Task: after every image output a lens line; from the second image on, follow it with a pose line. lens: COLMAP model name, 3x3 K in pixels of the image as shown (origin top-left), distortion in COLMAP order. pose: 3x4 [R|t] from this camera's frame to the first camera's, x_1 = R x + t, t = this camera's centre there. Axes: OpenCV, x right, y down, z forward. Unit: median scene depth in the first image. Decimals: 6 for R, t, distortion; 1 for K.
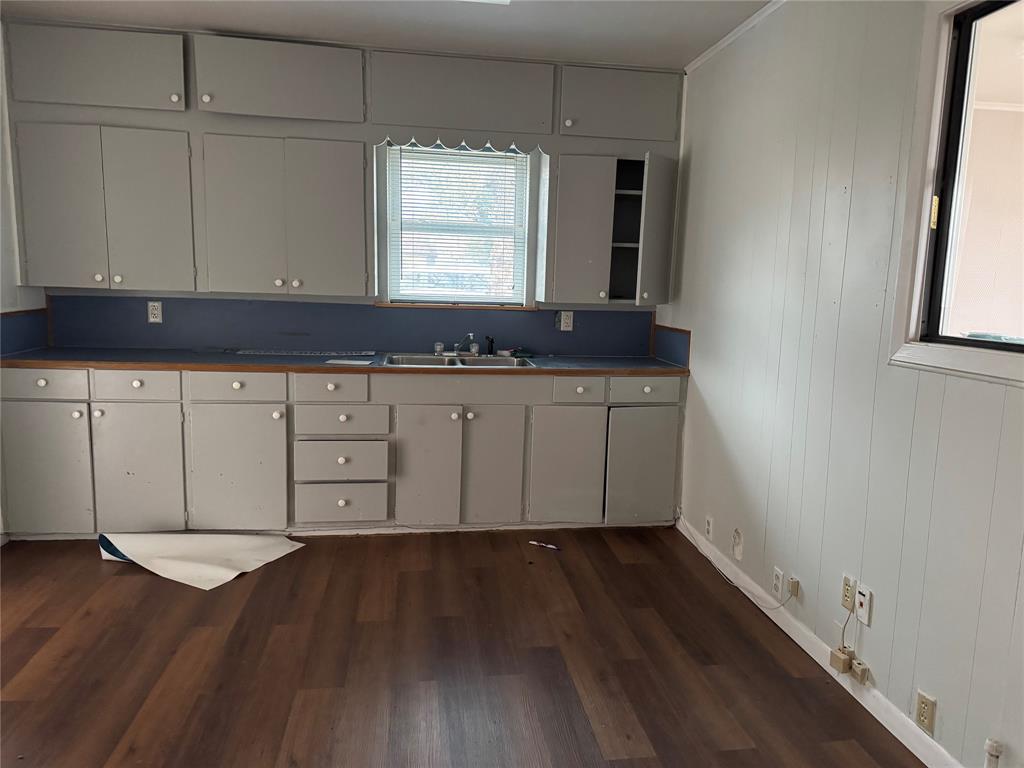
lens RADIAL K [[731.5, 0, 516.6], [0, 731.5, 385.1], [0, 0, 1]] dist [0.048633, -0.045494]
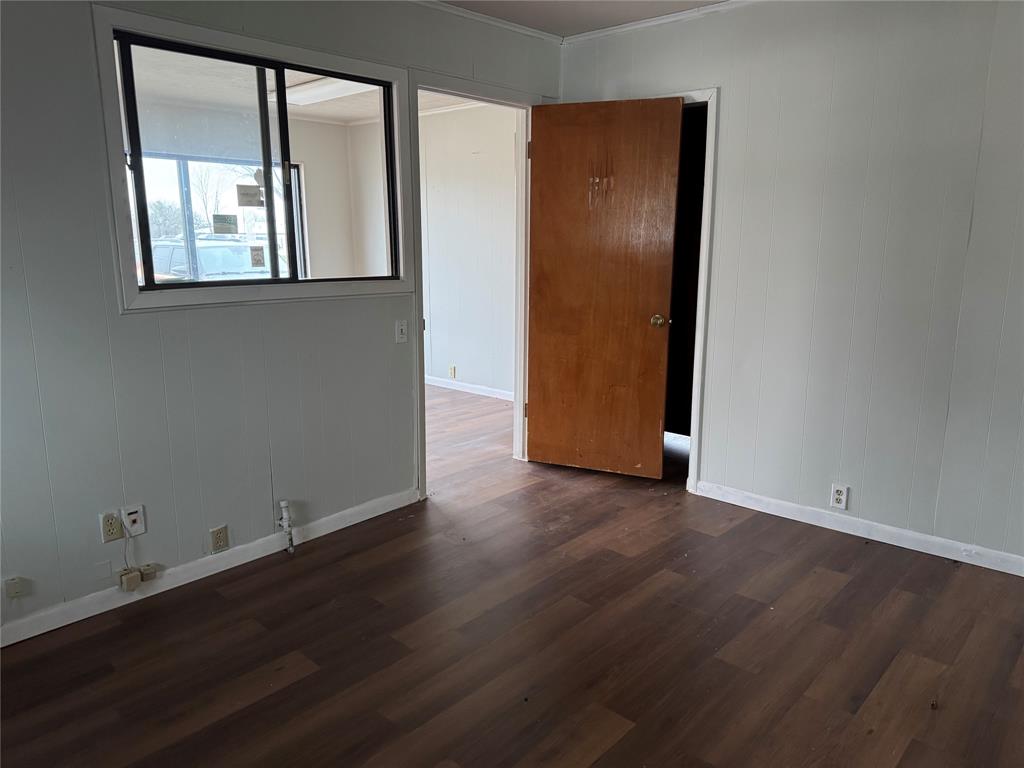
lens RADIAL K [[731.5, 0, 512.6], [0, 731.5, 383.3], [0, 0, 1]] dist [0.048633, -0.045494]
pose [[-0.627569, -0.179398, 0.757610, -0.485487], [0.096482, 0.947670, 0.304324, -0.134197], [-0.772559, 0.264080, -0.577420, 0.739678]]
